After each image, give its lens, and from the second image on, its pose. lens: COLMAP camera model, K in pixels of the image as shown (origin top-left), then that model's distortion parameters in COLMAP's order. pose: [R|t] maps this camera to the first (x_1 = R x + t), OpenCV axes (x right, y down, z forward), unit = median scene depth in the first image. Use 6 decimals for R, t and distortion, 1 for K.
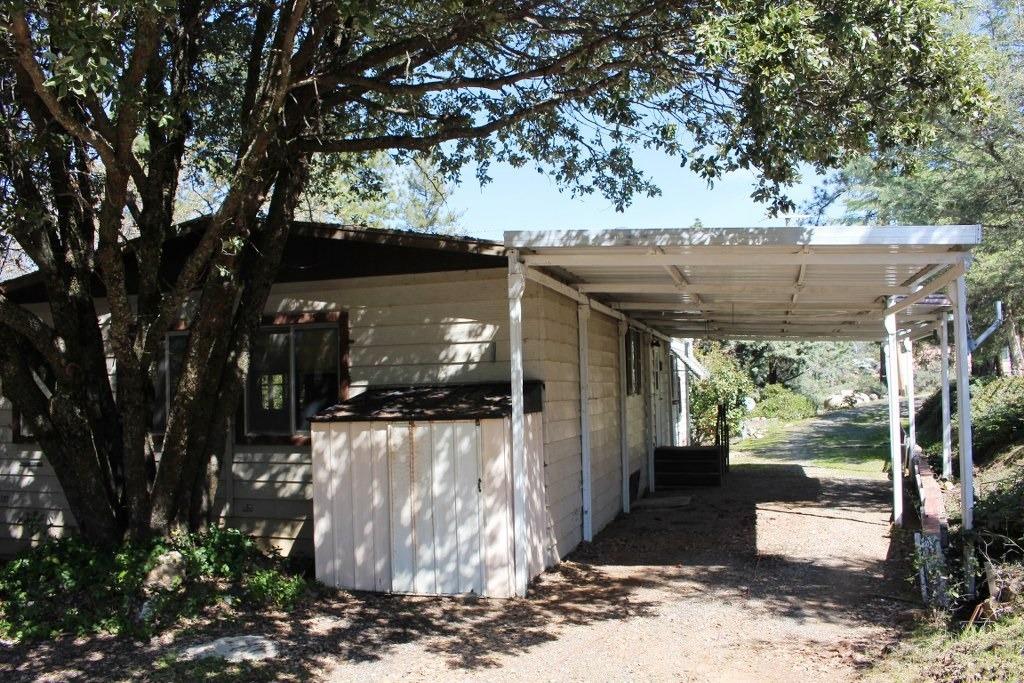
lens RADIAL K [[847.7, 0, 507.8], [0, 847.7, 346.0], [0, 0, 1]] dist [-0.154798, 0.127237]
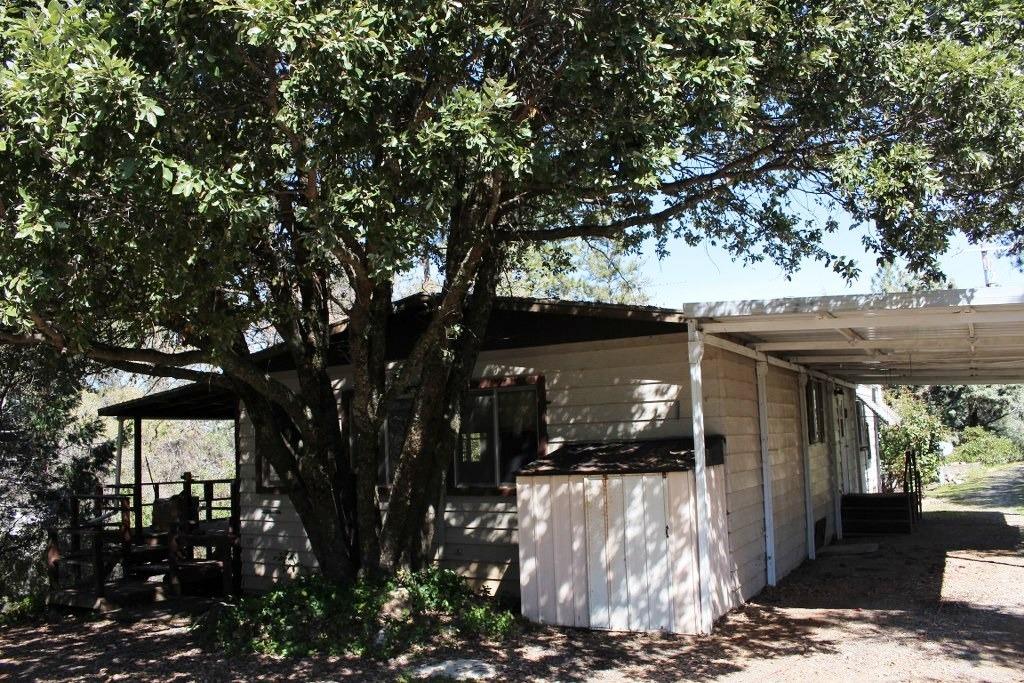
lens RADIAL K [[847.7, 0, 507.8], [0, 847.7, 346.0], [0, 0, 1]] dist [-0.154798, 0.127237]
pose [[0.975940, -0.033764, -0.215407, 0.005127], [0.021918, 0.998125, -0.057146, -0.015131], [0.216933, 0.051049, 0.974851, -0.097179]]
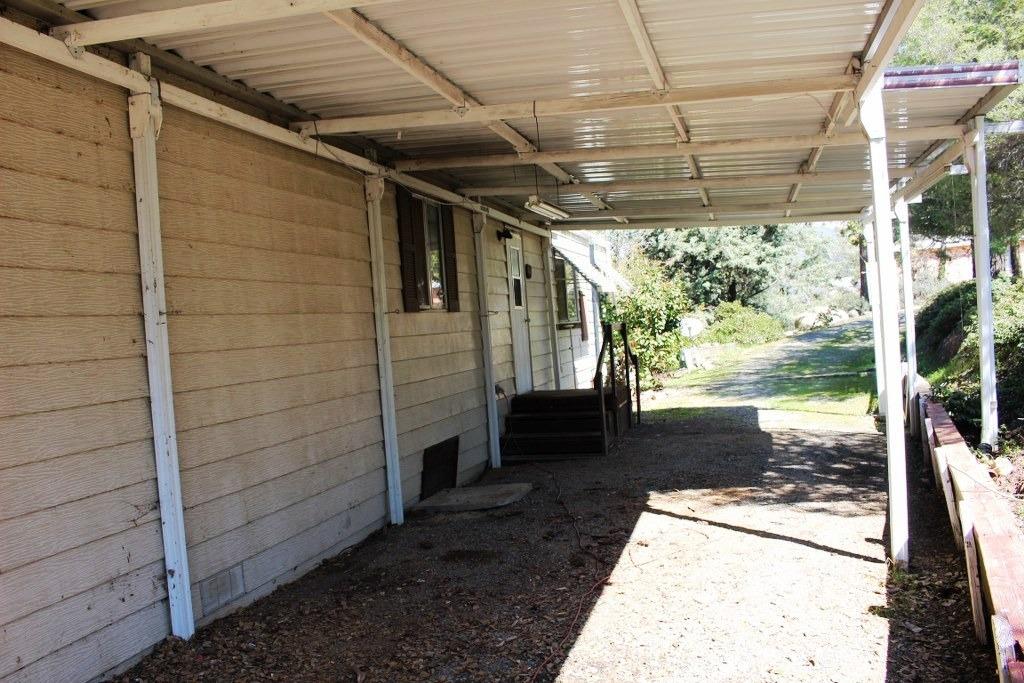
lens RADIAL K [[847.7, 0, 507.8], [0, 847.7, 346.0], [0, 0, 1]] dist [-0.154798, 0.127237]
pose [[0.998650, -0.048918, 0.017469, 0.260609], [0.047511, 0.996163, 0.073495, 0.056186], [-0.020997, -0.072566, 0.997143, 0.569246]]
